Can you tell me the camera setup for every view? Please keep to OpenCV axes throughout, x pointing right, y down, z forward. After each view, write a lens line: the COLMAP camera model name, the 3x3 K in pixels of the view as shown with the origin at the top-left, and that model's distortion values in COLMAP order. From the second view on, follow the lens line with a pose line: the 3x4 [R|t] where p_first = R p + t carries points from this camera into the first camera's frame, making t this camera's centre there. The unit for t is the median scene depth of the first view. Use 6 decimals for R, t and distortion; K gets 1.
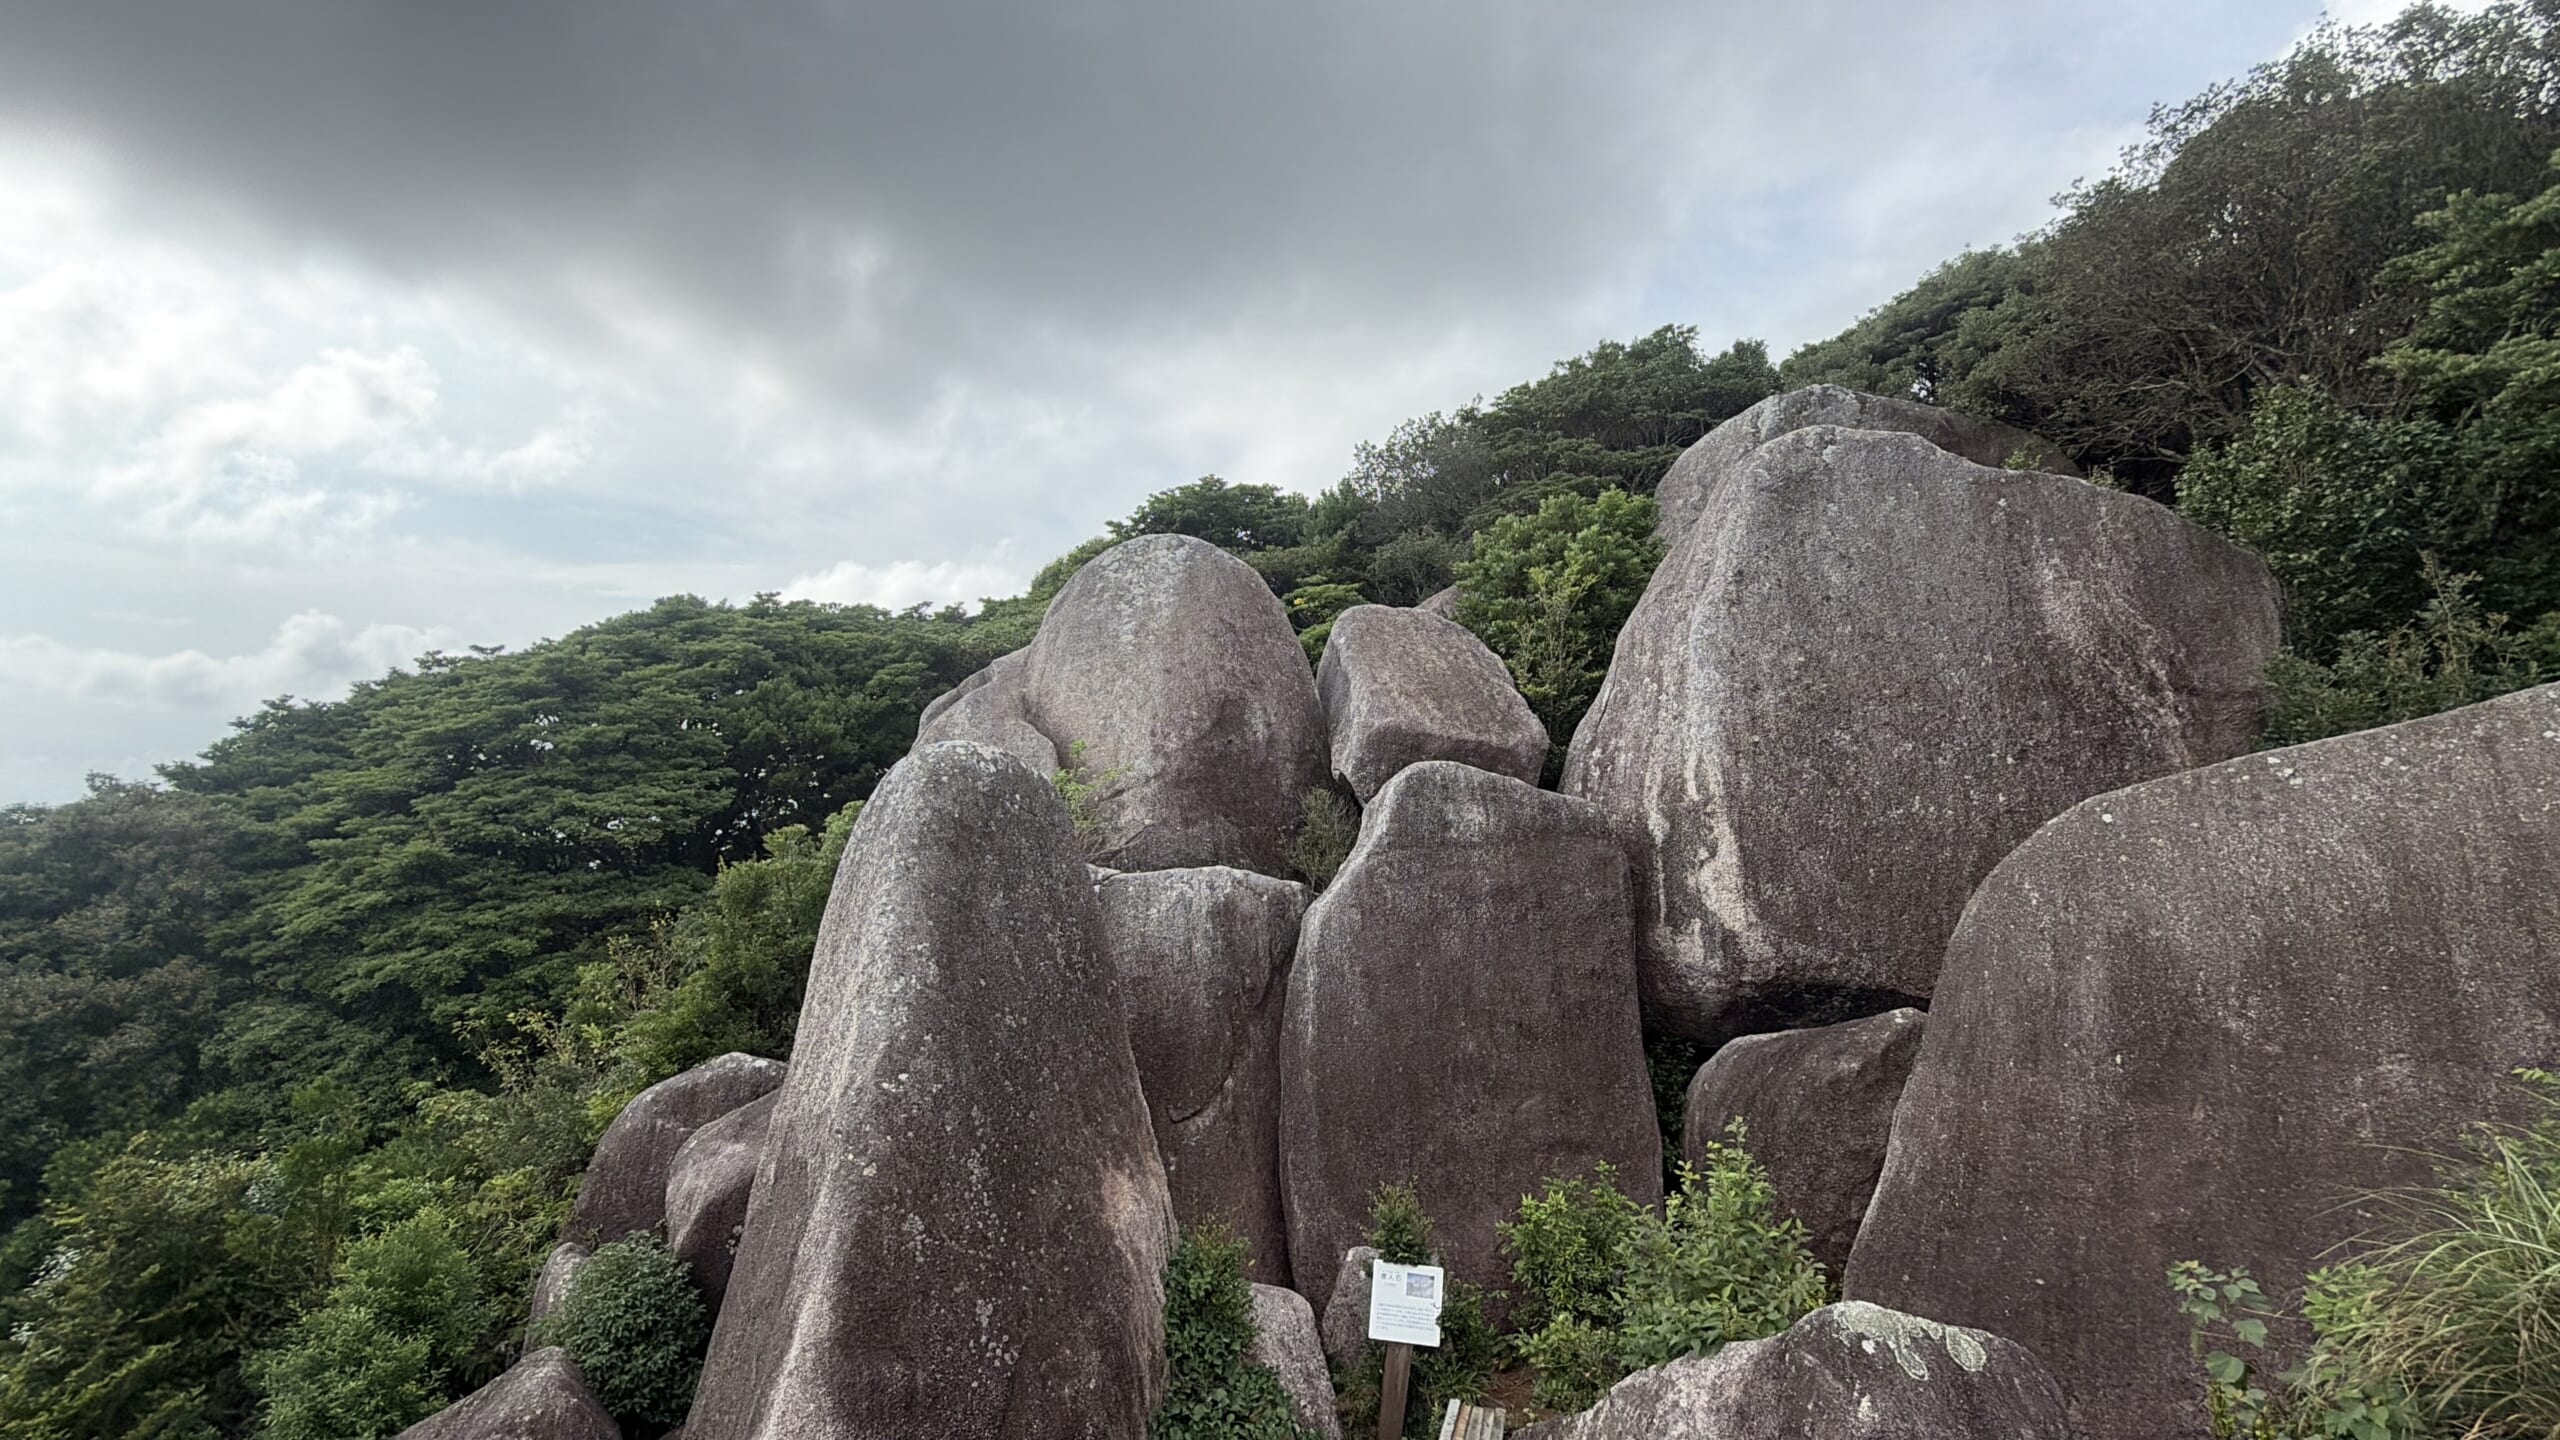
lens RADIAL K [[1176.9, 0, 1275.8], [0, 1176.9, 718.4], [0, 0, 1]] dist [-0.000314, -0.000390]
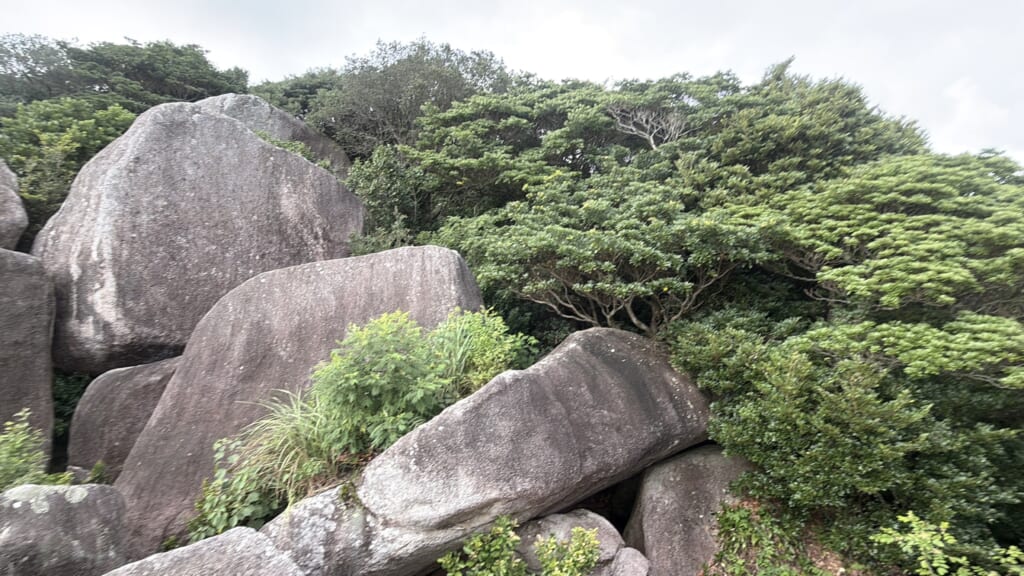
lens RADIAL K [[470.8, 0, 510.3], [0, 470.8, 287.4], [0, 0, 1]] dist [-0.000314, -0.000390]
pose [[0.645742, 0.057012, 0.761424, 0.190796], [-0.132974, 0.990367, 0.038618, -0.013243], [-0.751888, -0.126187, 0.647103, -0.102039]]
